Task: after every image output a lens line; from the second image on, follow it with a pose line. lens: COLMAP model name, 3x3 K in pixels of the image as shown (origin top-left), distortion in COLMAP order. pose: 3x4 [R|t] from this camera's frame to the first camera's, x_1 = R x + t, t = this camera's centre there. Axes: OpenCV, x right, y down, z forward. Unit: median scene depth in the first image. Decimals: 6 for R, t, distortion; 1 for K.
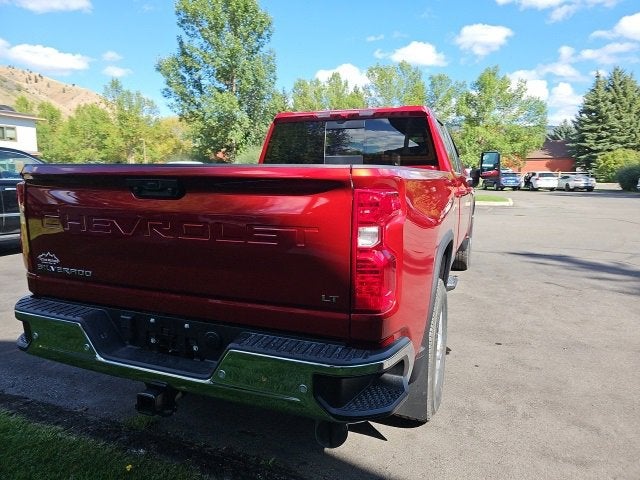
lens RADIAL K [[412.7, 0, 330.3], [0, 412.7, 238.1], [0, 0, 1]] dist [0.038029, -0.028918]
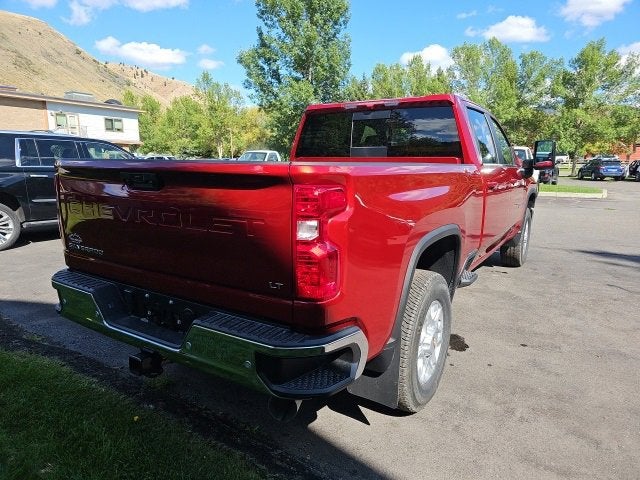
lens RADIAL K [[410.4, 0, 324.5], [0, 410.4, 244.9], [0, 0, 1]] dist [0.047448, -0.032120]
pose [[0.980448, 0.041551, -0.192342, 0.060148], [-0.032802, 0.998287, 0.048454, -0.003129], [0.194026, -0.041197, 0.980131, -0.005887]]
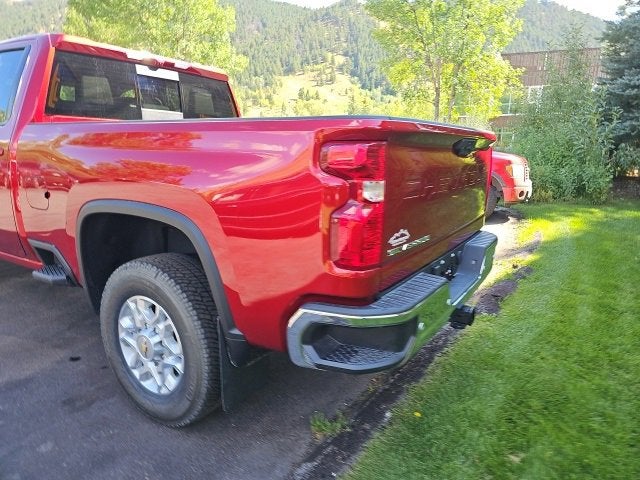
lens RADIAL K [[411.3, 0, 325.1], [0, 411.3, 235.0], [0, 0, 1]] dist [0.045125, -0.032197]
pose [[0.215899, -0.203499, 0.954974, -0.355154], [0.128584, 0.975448, 0.178792, -0.028687], [-0.967912, 0.084193, 0.236765, 0.229420]]
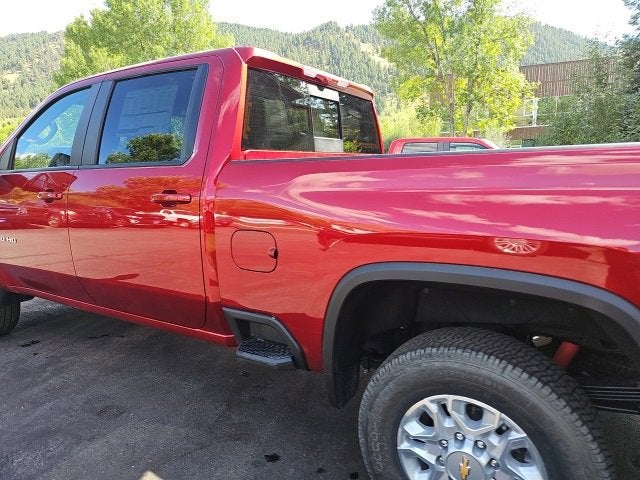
lens RADIAL K [[409.7, 0, 320.0], [0, 409.7, 240.0], [0, 0, 1]] dist [0.052003, -0.035182]
pose [[0.198281, -0.178828, 0.963694, -0.318746], [0.169453, 0.974664, 0.145998, -0.062443], [-0.965386, 0.134353, 0.223560, 0.404446]]
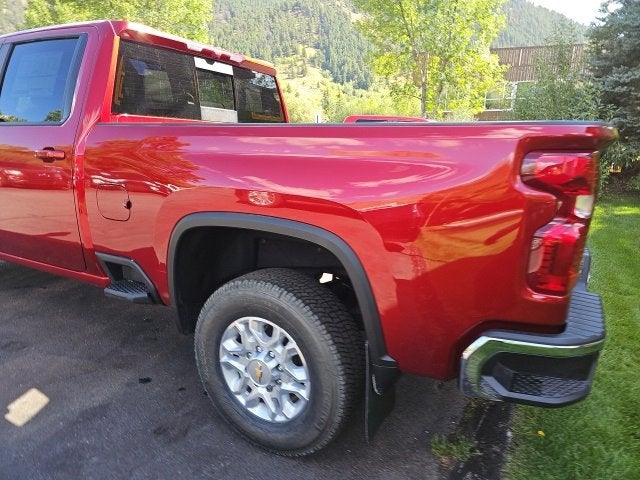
lens RADIAL K [[410.4, 0, 324.5], [0, 410.4, 244.9], [0, 0, 1]] dist [0.047448, -0.032120]
pose [[0.153838, -0.239671, 0.958588, -0.349588], [0.126884, 0.966896, 0.221386, -0.045744], [-0.979916, 0.087572, 0.179155, 0.316080]]
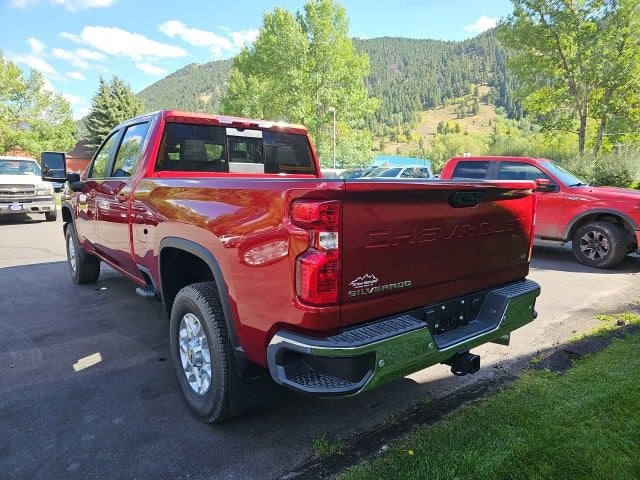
lens RADIAL K [[410.4, 0, 324.5], [0, 410.4, 244.9], [0, 0, 1]] dist [0.047448, -0.032120]
pose [[0.512285, -0.133491, 0.848377, -0.357424], [0.121412, 0.989182, 0.082333, -0.028053], [-0.850190, 0.060825, 0.522951, 0.143601]]
